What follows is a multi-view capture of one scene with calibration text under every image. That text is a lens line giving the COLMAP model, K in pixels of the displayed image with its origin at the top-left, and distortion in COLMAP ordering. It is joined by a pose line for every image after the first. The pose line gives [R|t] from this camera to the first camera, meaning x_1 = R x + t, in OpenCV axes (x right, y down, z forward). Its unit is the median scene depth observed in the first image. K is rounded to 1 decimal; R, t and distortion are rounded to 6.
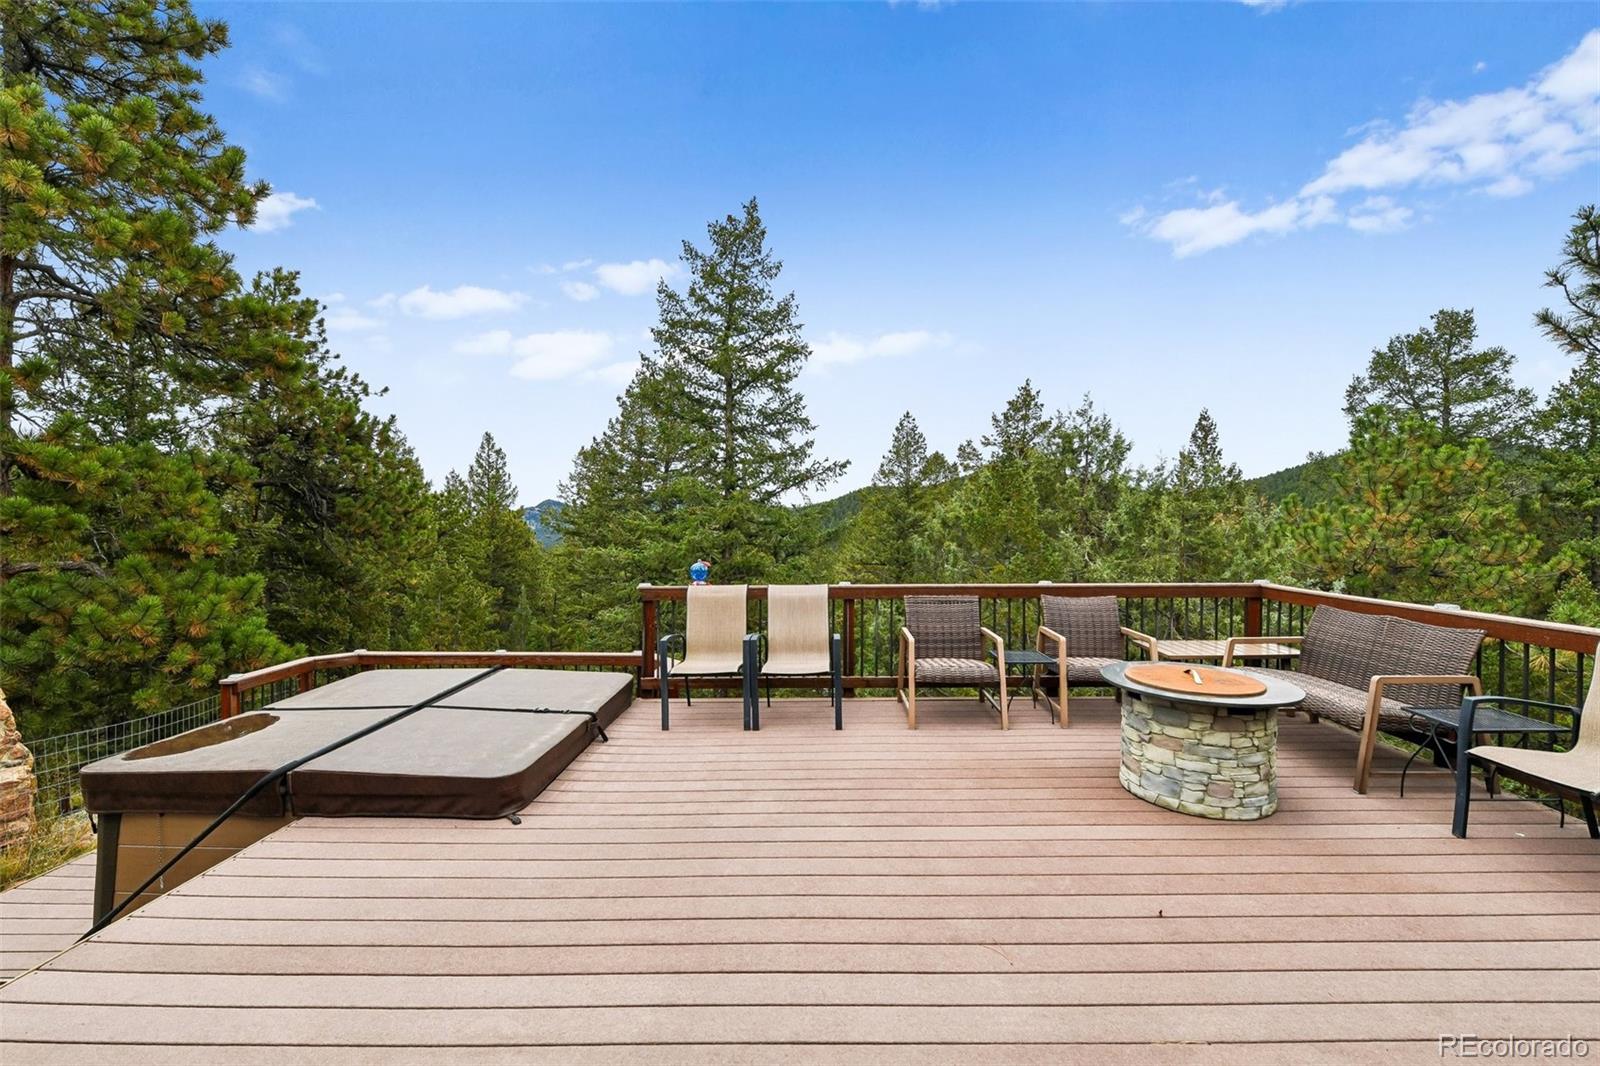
lens RADIAL K [[648.0, 0, 808.9], [0, 648.0, 534.4], [0, 0, 1]] dist [0.000011, -0.002124]
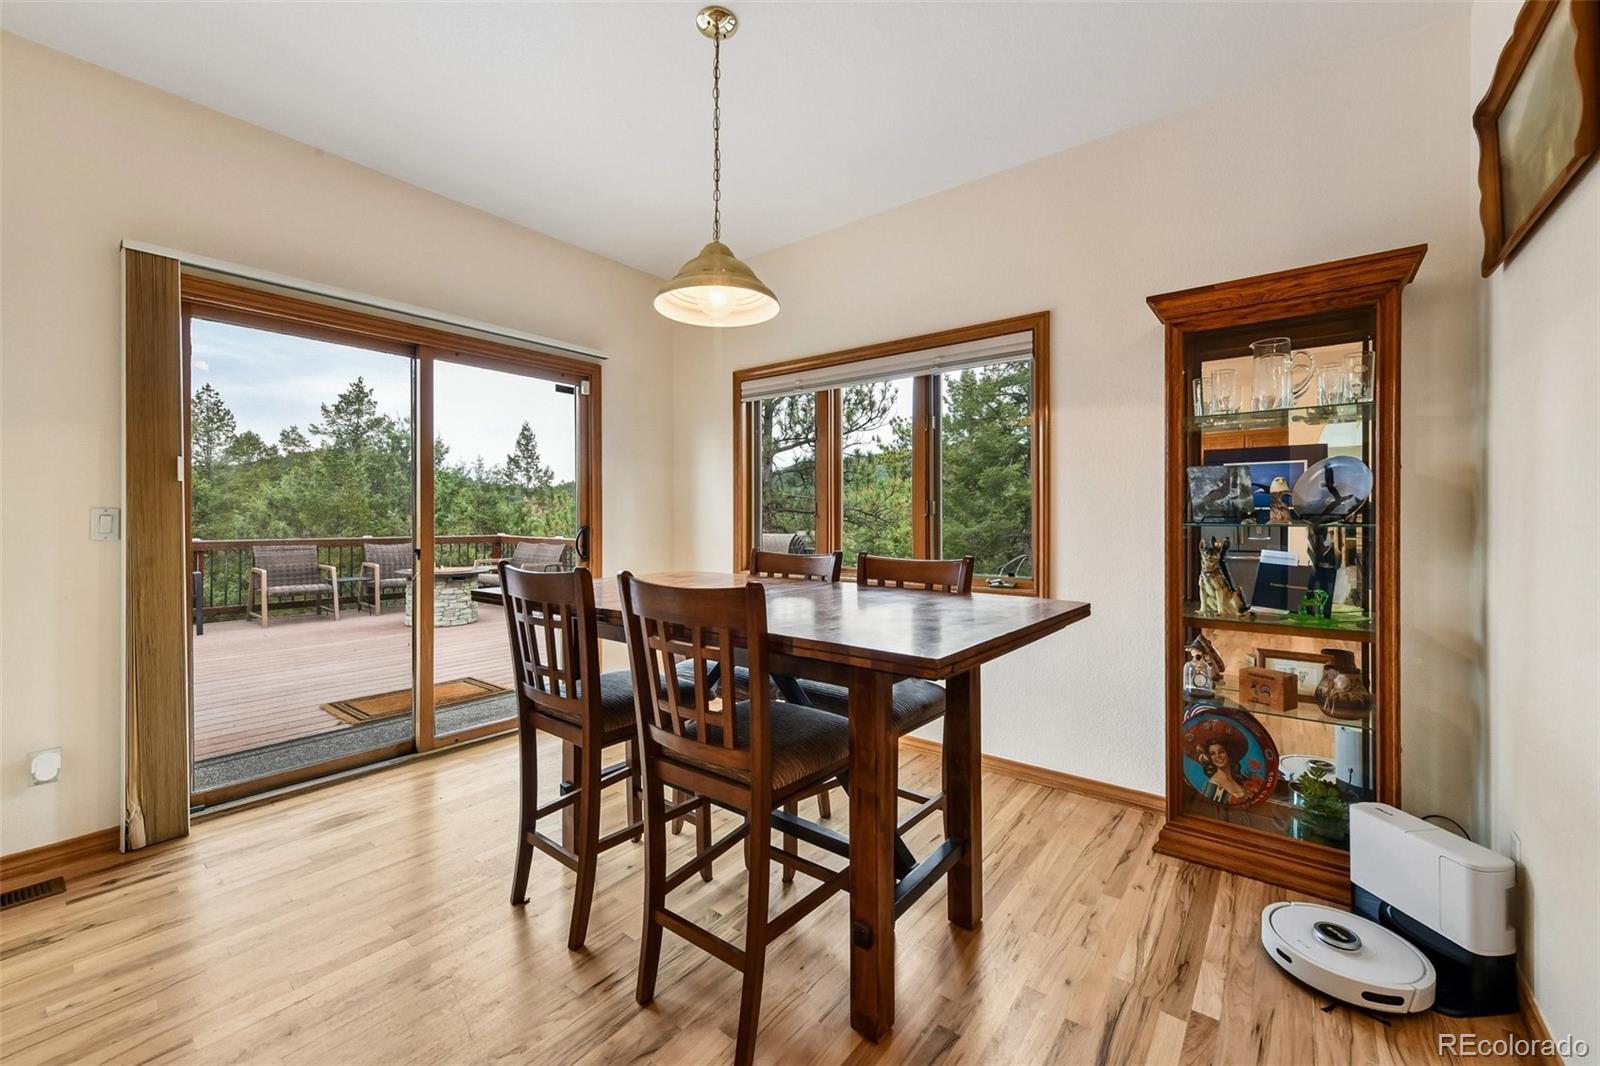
lens RADIAL K [[634.2, 0, 808.3], [0, 634.2, 530.1], [0, 0, 1]] dist [0.002980, -0.001330]
pose [[0.596456, -0.008272, 0.802603, -0.075380], [0.005765, 0.999965, 0.006022, 0.017186], [-0.802625, 0.001035, 0.596483, -0.250597]]
